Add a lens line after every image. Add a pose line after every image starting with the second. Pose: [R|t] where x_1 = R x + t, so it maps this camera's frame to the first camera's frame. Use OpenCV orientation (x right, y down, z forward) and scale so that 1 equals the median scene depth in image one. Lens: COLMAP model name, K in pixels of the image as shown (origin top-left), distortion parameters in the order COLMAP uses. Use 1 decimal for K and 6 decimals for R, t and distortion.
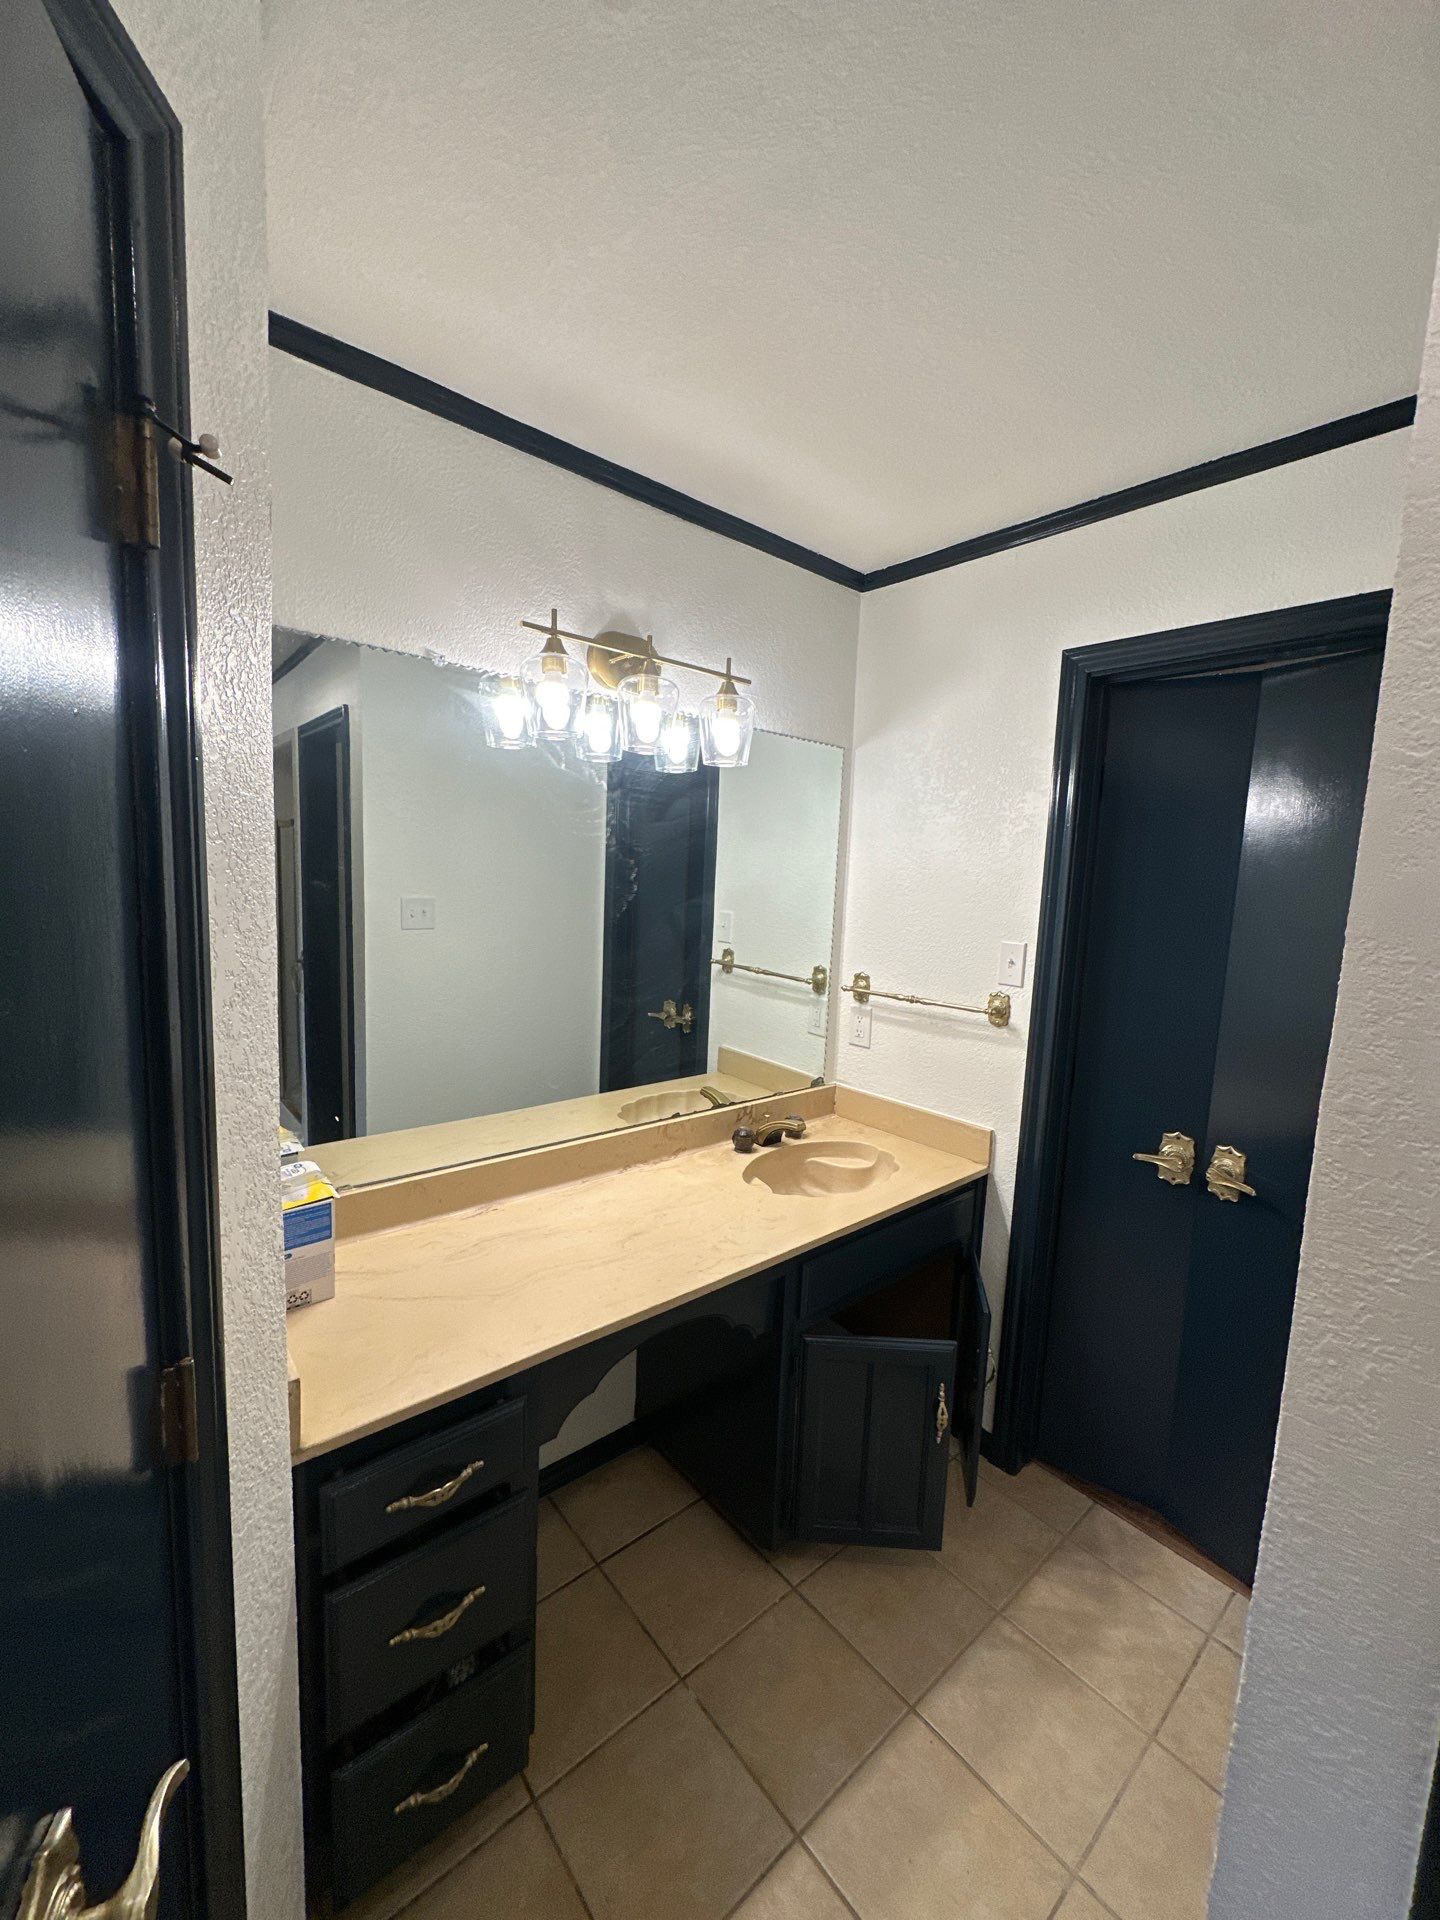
lens RADIAL K [[754.4, 0, 718.3], [0, 754.4, 964.7], [0, 0, 1]] dist [-0.003492, 0.000032]
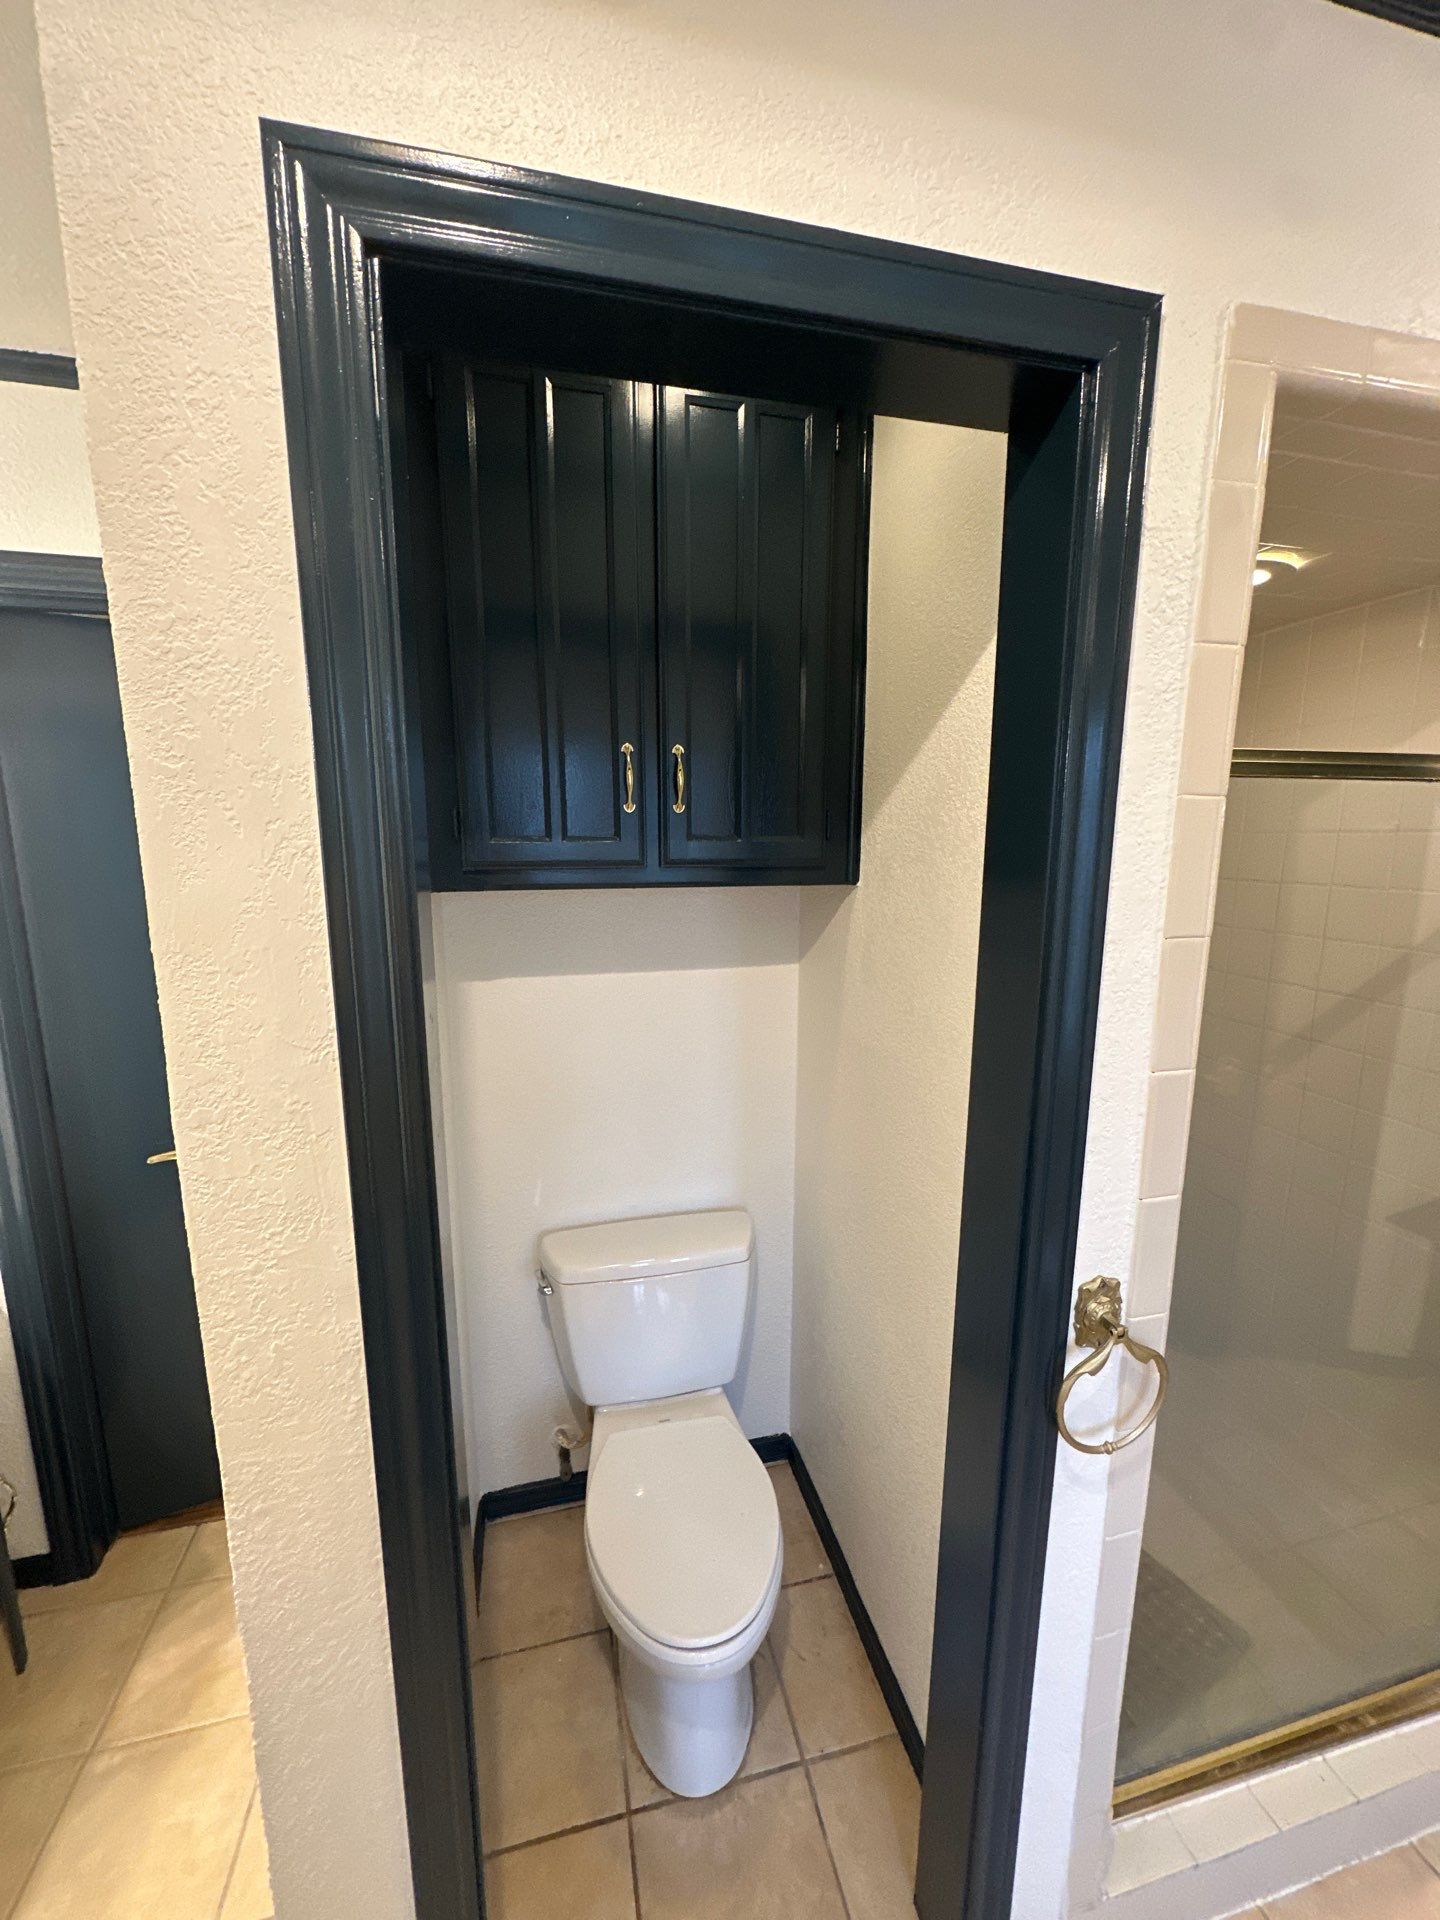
lens RADIAL K [[754.4, 0, 718.2], [0, 754.4, 960.7], [0, 0, 1]] dist [-0.003492, 0.000032]
pose [[0.446122, -0.182565, 0.876154, 0.136394], [0.119338, 0.982366, 0.143932, -0.034234], [-0.886980, 0.040347, 0.460042, -0.031034]]
